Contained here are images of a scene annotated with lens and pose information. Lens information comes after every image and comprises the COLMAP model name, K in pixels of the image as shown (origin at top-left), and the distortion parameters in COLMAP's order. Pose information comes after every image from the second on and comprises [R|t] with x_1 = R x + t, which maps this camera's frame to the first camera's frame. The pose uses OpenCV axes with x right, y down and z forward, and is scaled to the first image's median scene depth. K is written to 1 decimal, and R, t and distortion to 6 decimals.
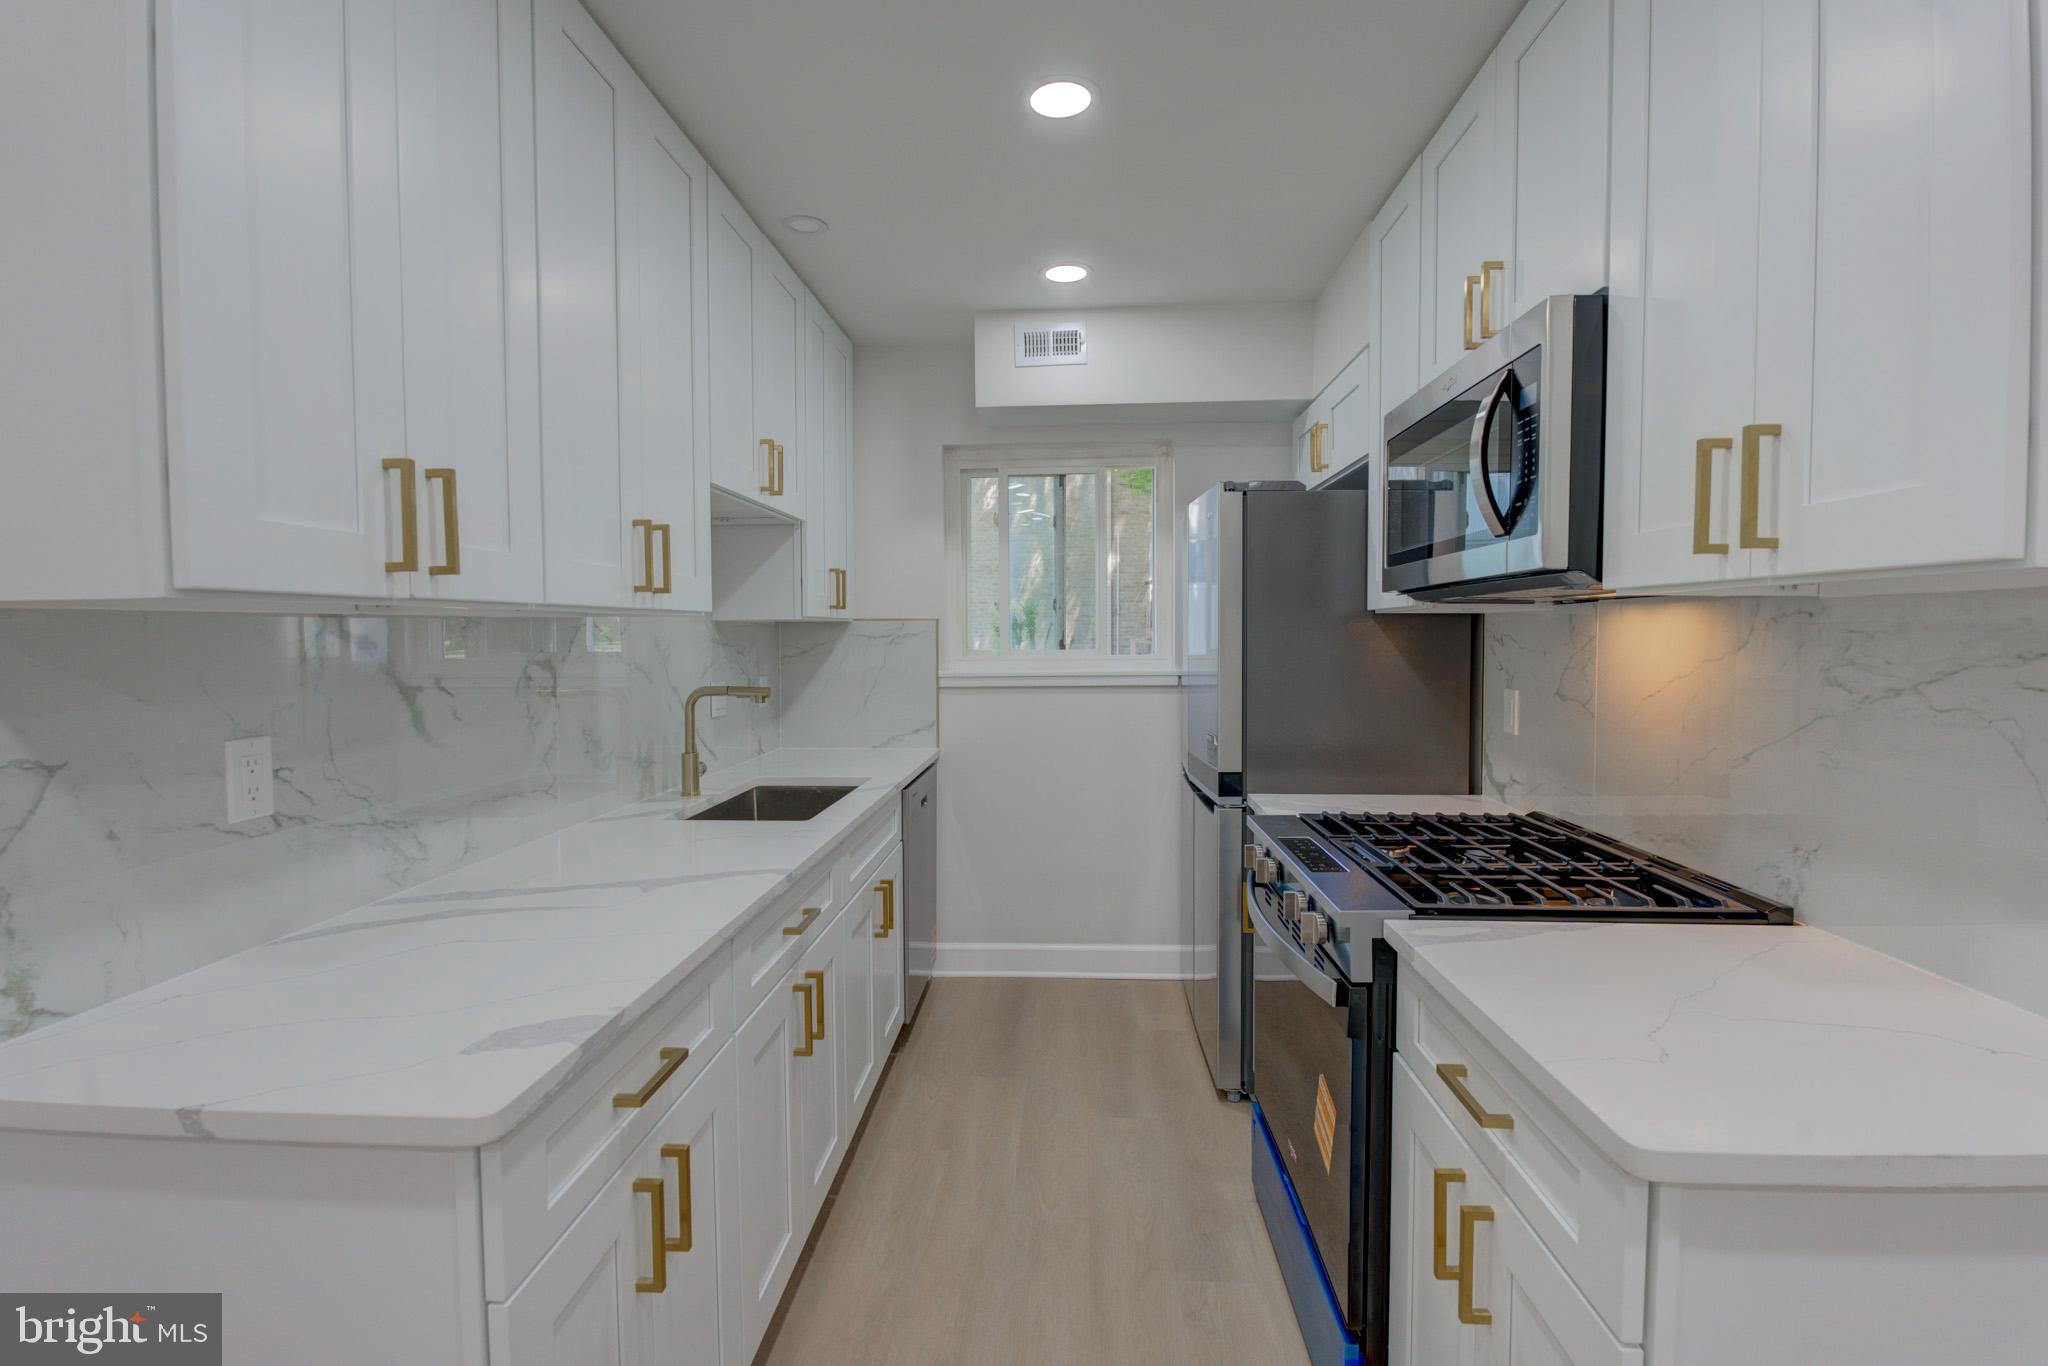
lens RADIAL K [[916.7, 0, 1019.4], [0, 916.7, 666.8], [0, 0, 1]] dist [-0.008774, -0.001839]
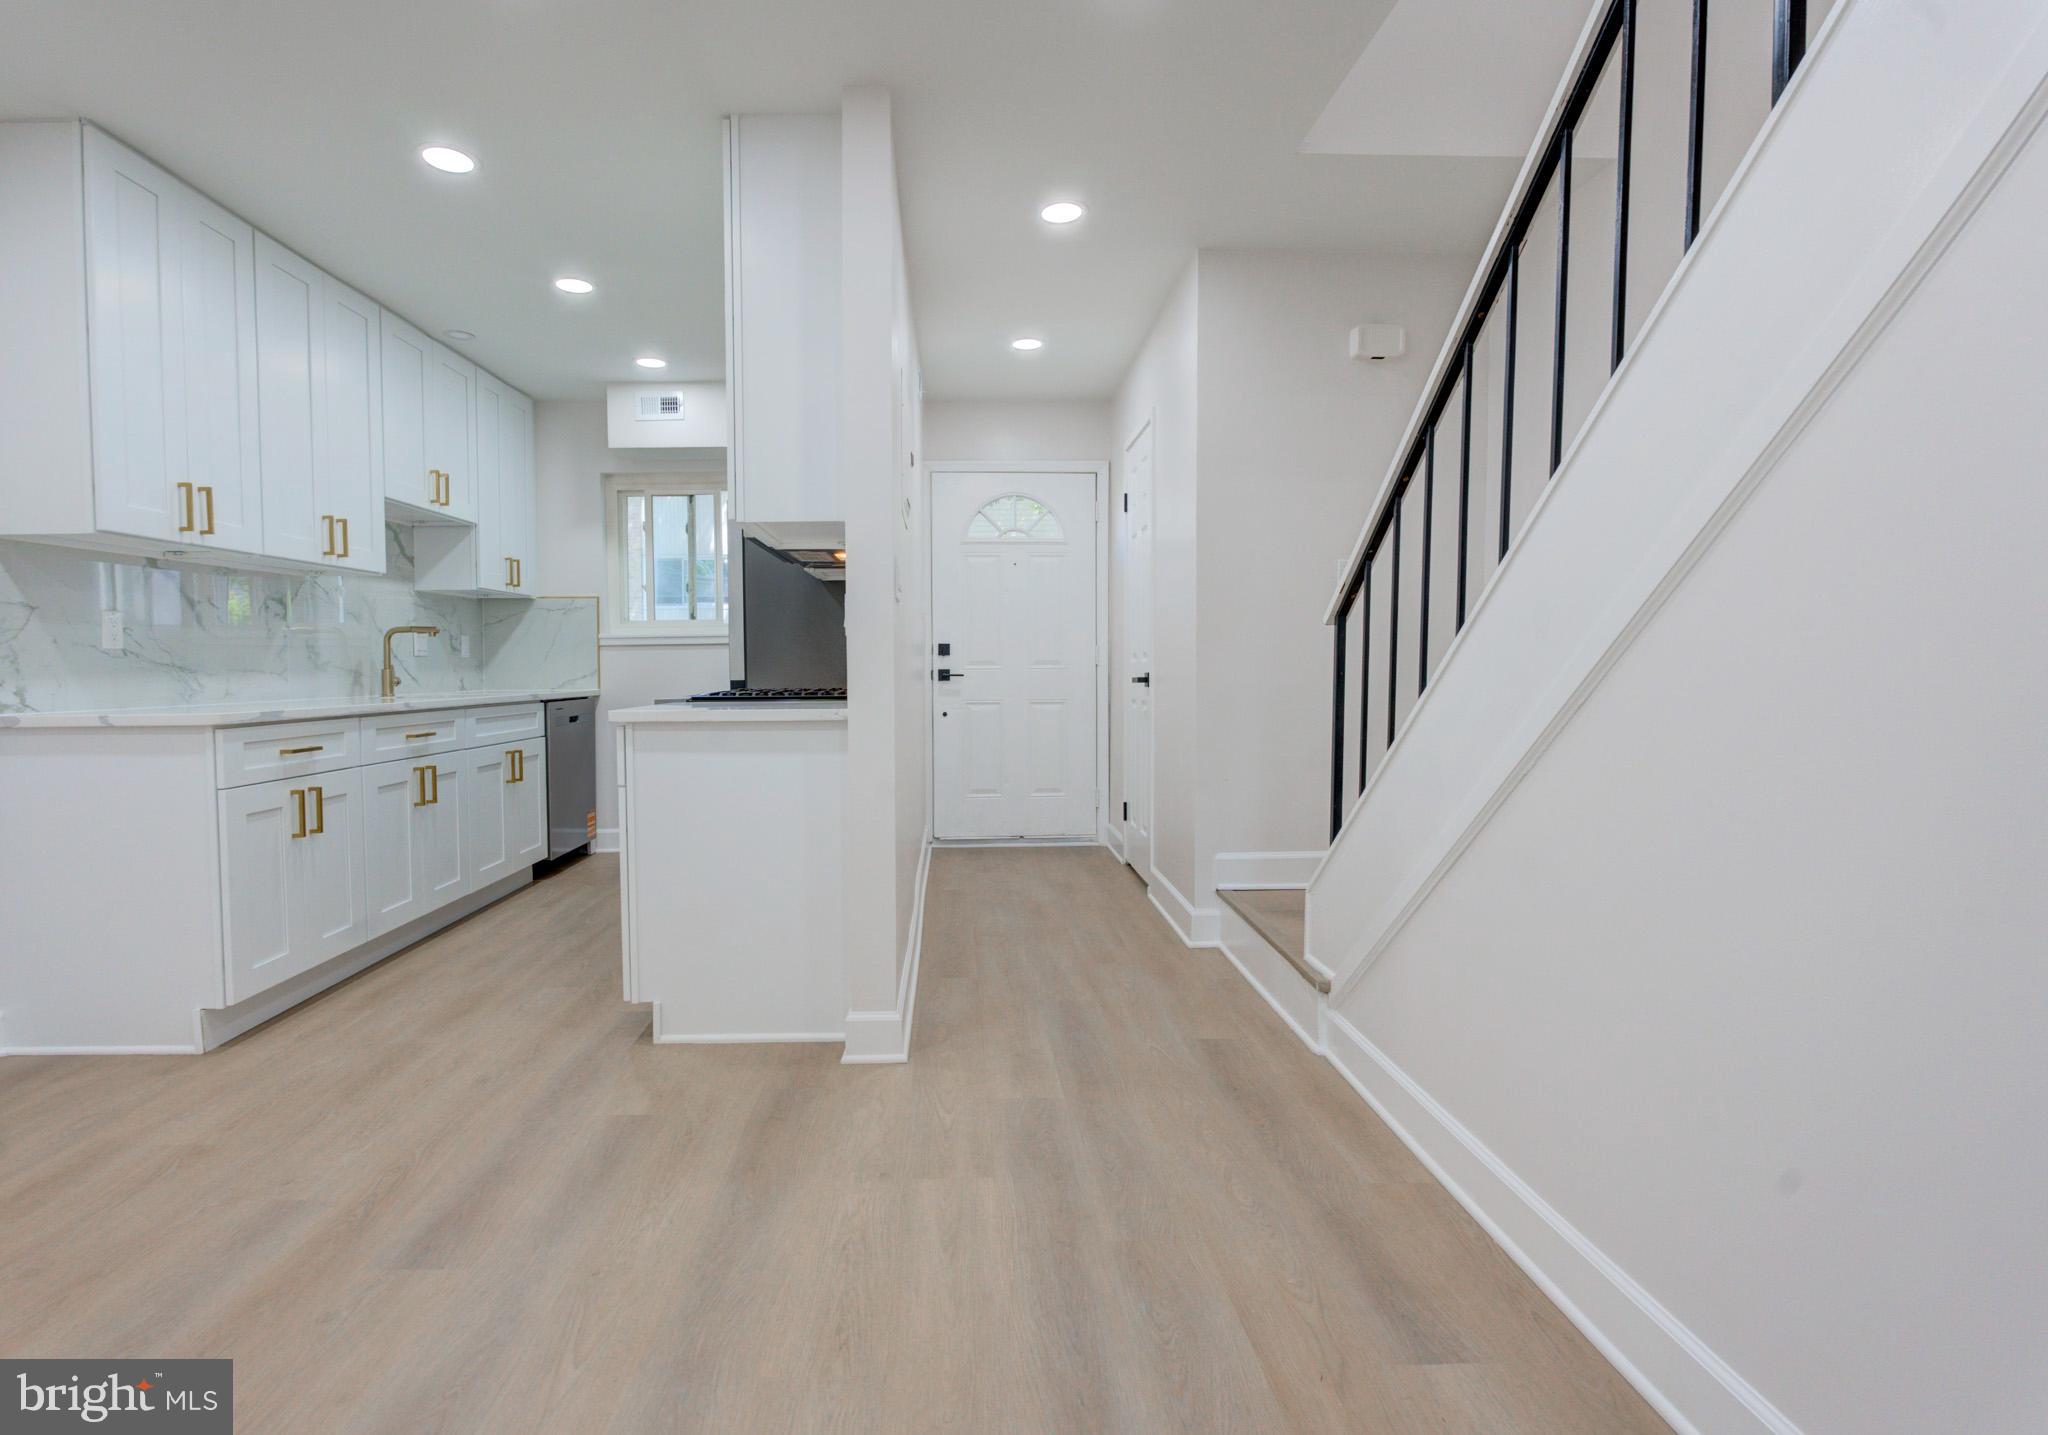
lens RADIAL K [[962.5, 0, 967.2], [0, 962.5, 694.9], [0, 0, 1]] dist [-0.007309, 0.002081]
pose [[0.996743, -0.005817, 0.080429, 0.612180], [0.006139, 0.999974, -0.003755, 0.184764], [-0.080405, 0.004237, 0.996753, -0.881597]]
